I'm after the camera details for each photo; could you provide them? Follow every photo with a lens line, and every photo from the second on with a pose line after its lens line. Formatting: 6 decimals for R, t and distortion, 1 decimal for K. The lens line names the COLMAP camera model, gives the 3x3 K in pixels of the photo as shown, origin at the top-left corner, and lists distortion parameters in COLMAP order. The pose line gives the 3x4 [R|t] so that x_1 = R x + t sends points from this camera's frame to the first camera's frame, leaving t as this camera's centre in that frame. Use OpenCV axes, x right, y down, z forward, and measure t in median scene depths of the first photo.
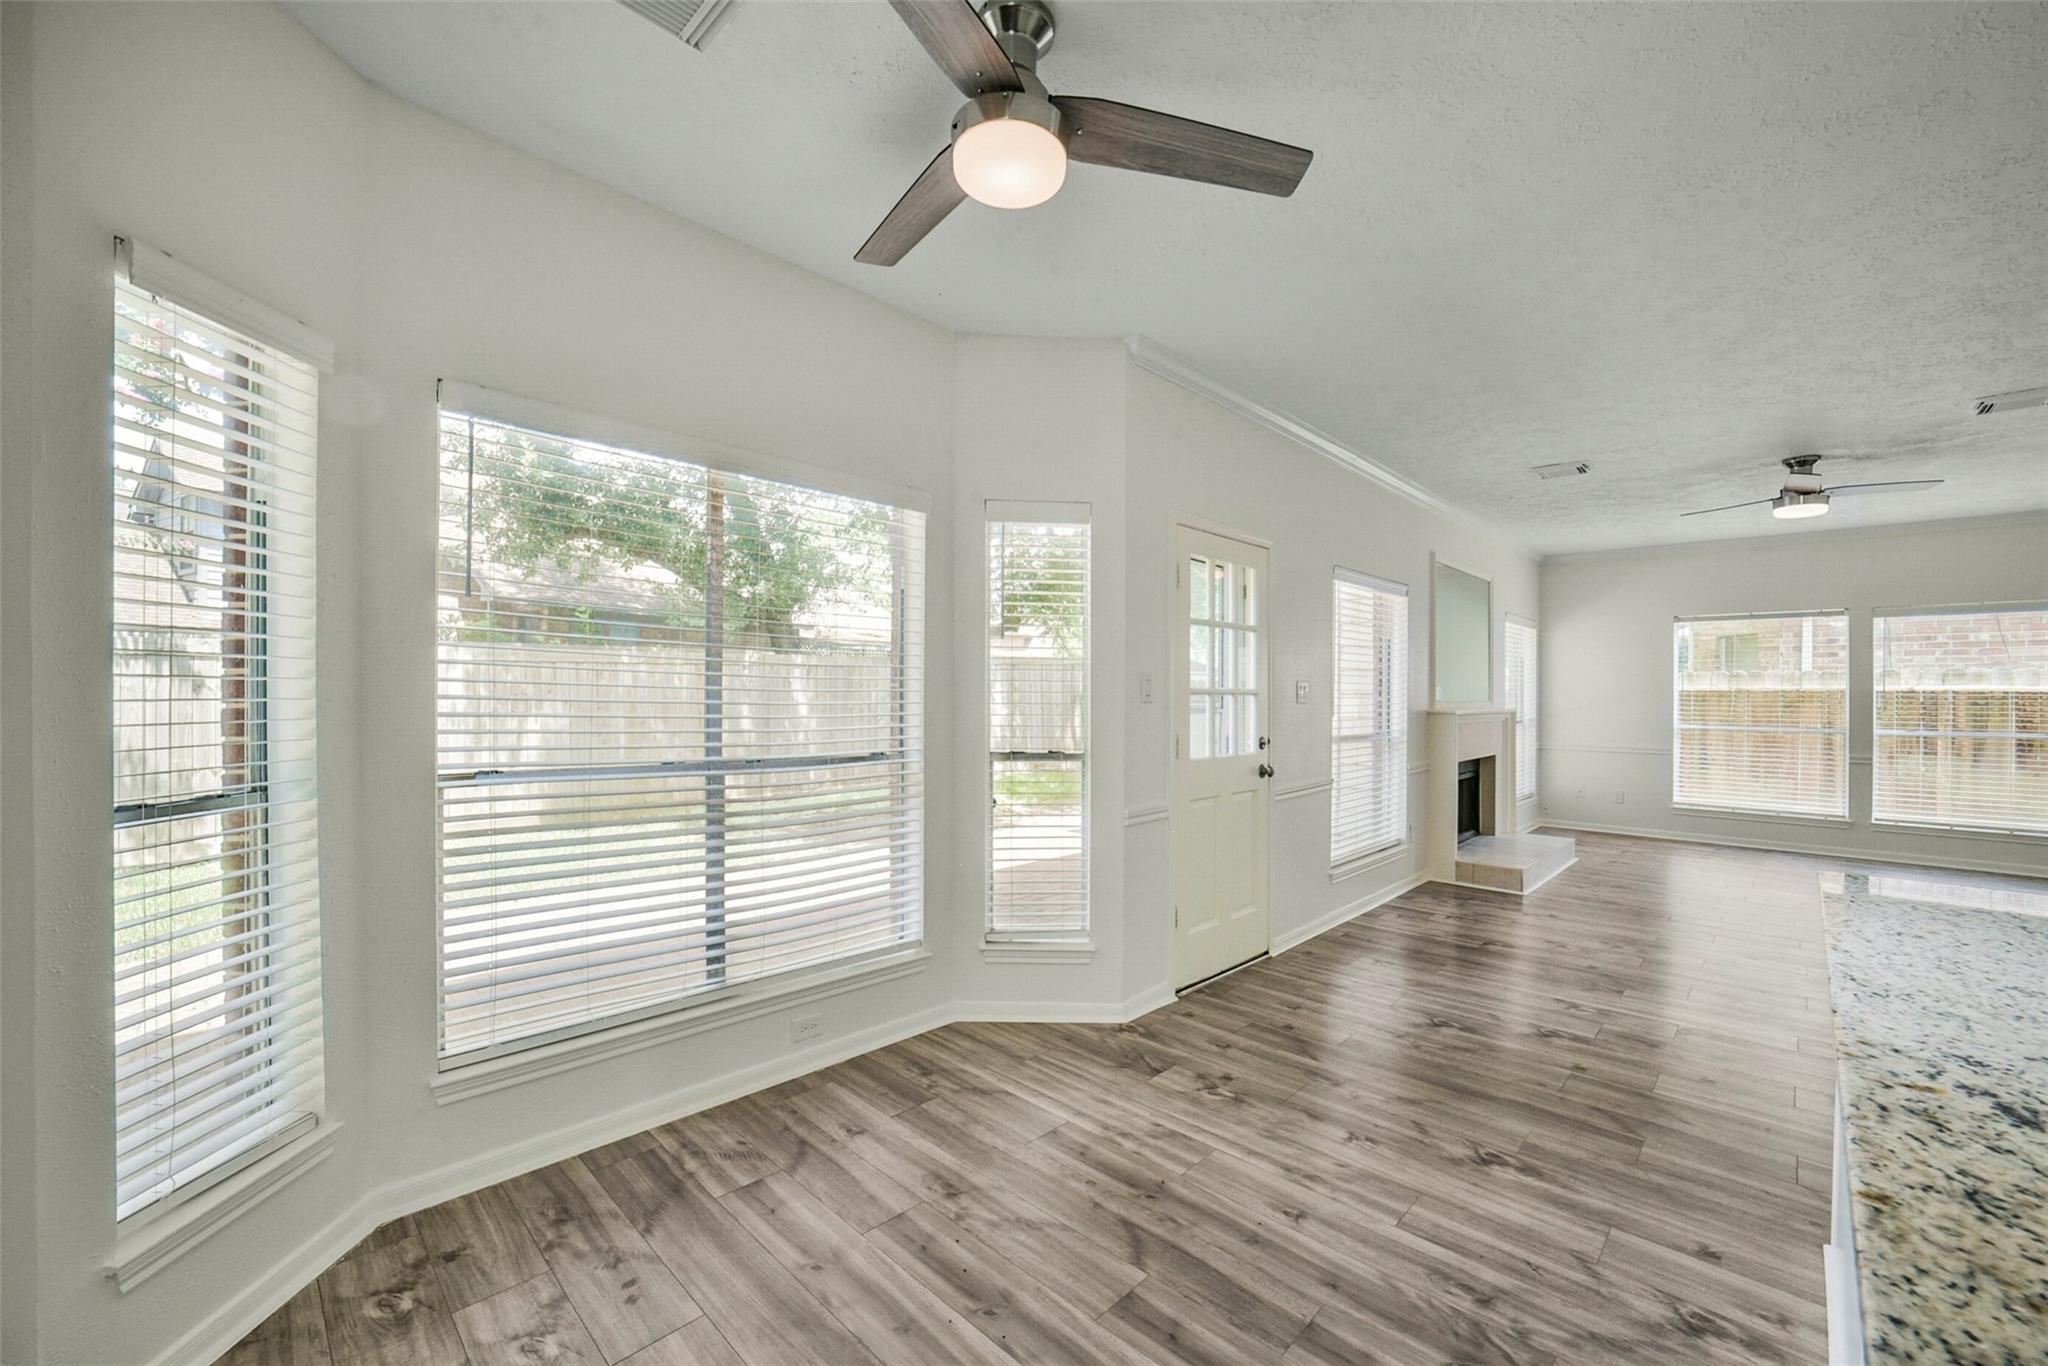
lens RADIAL K [[822.8, 0, 1026.2], [0, 822.8, 688.6], [0, 0, 1]] dist [-0.031056, 0.007462]
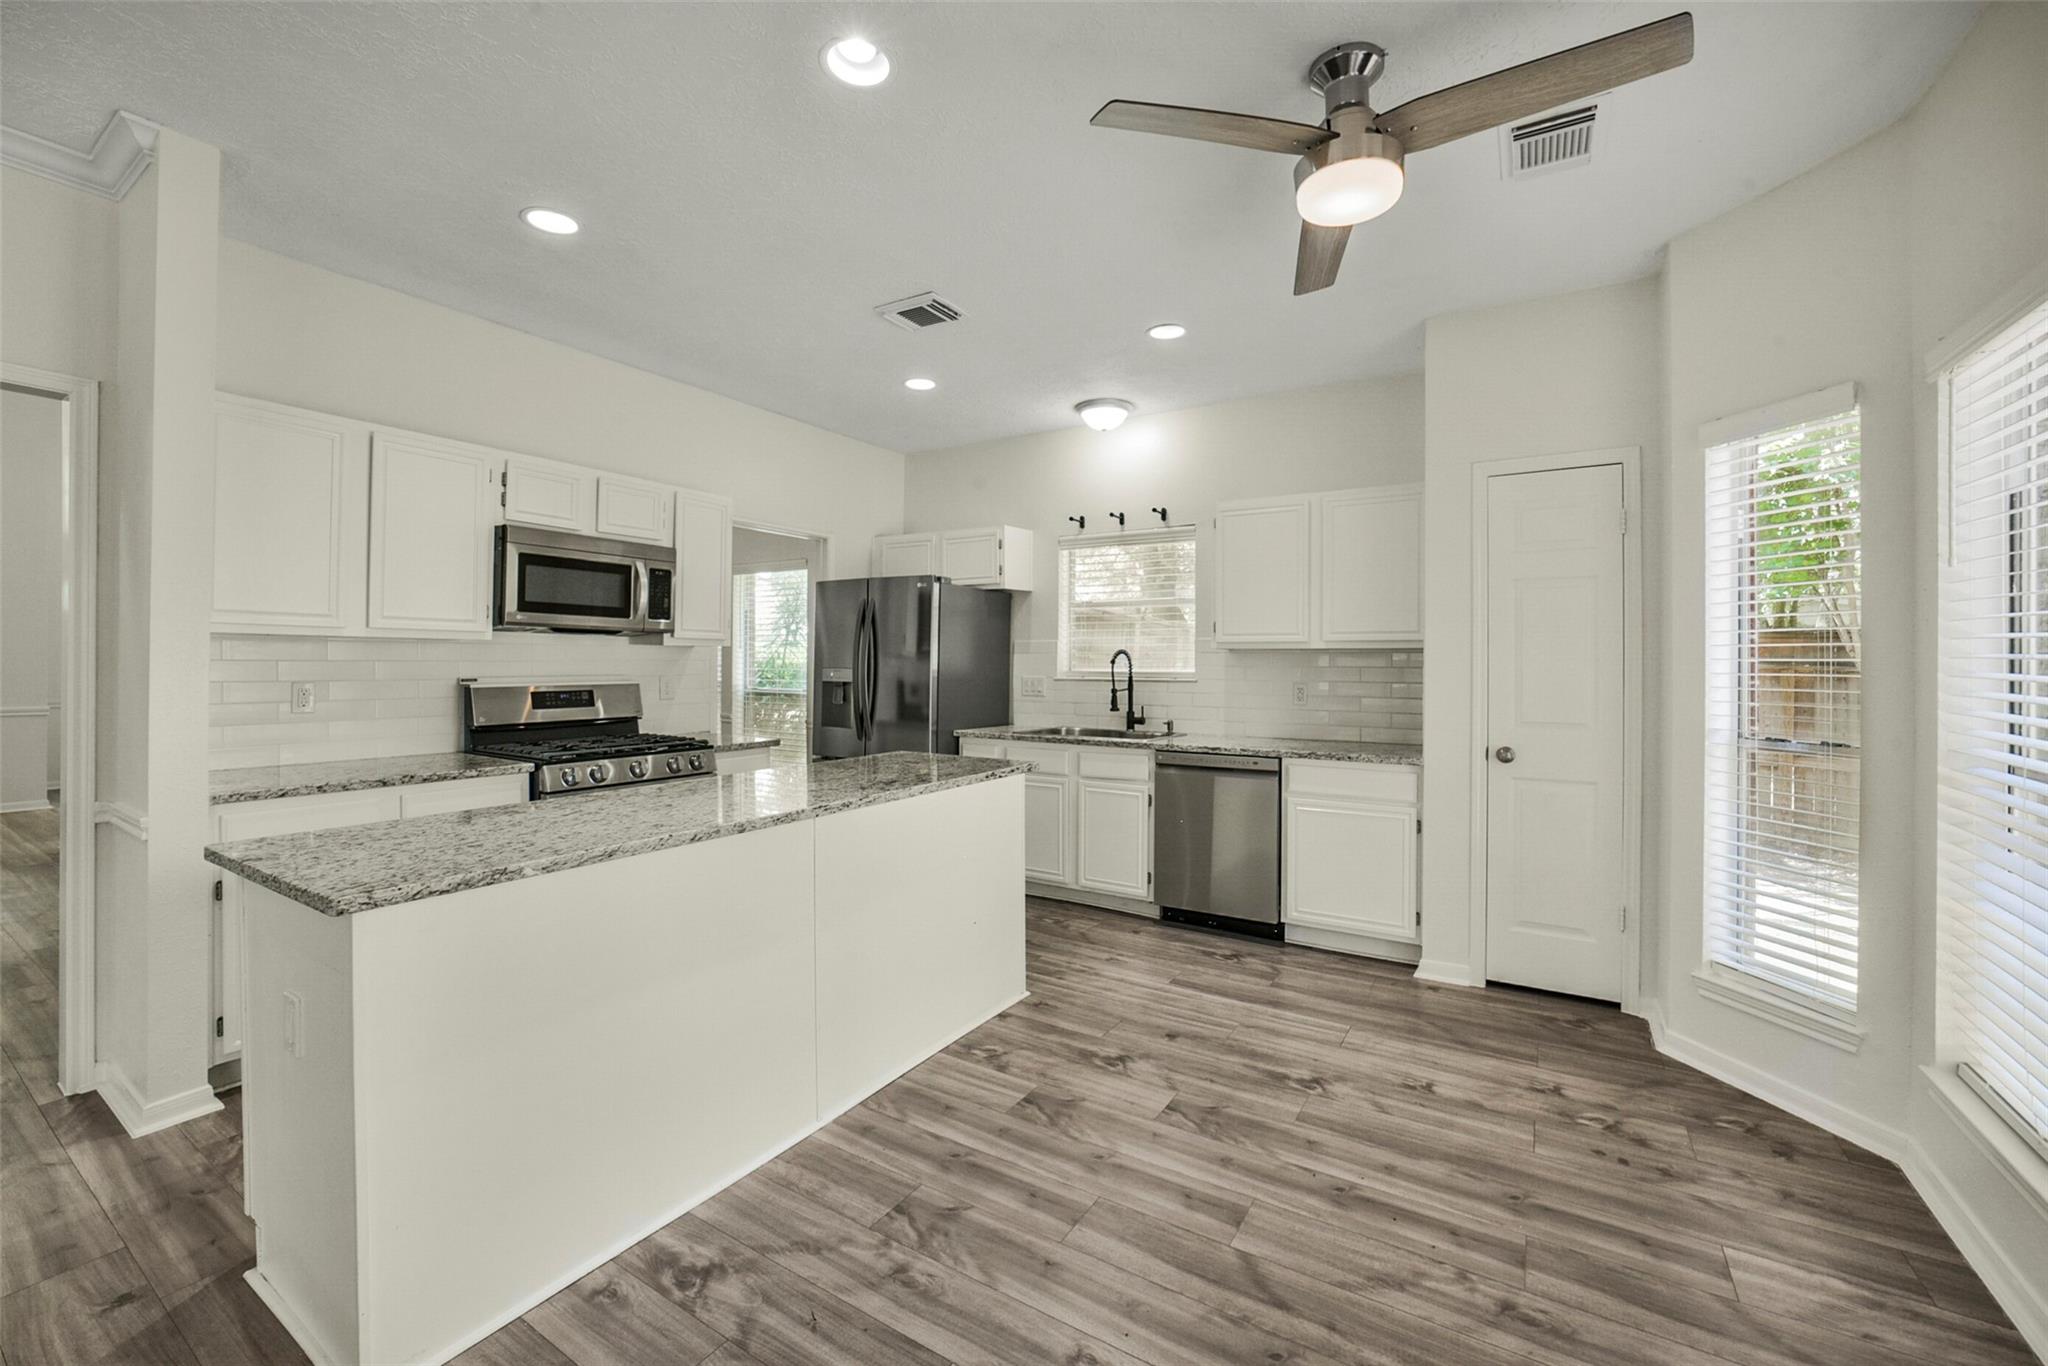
lens RADIAL K [[822.8, 0, 1016.4], [0, 822.8, 672.6], [0, 0, 1]] dist [-0.031056, 0.007462]
pose [[-0.979624, -0.018393, -0.199998, 0.376938], [-0.019447, 0.999805, 0.003304, 0.016648], [0.199898, 0.007126, -0.979791, 1.170621]]
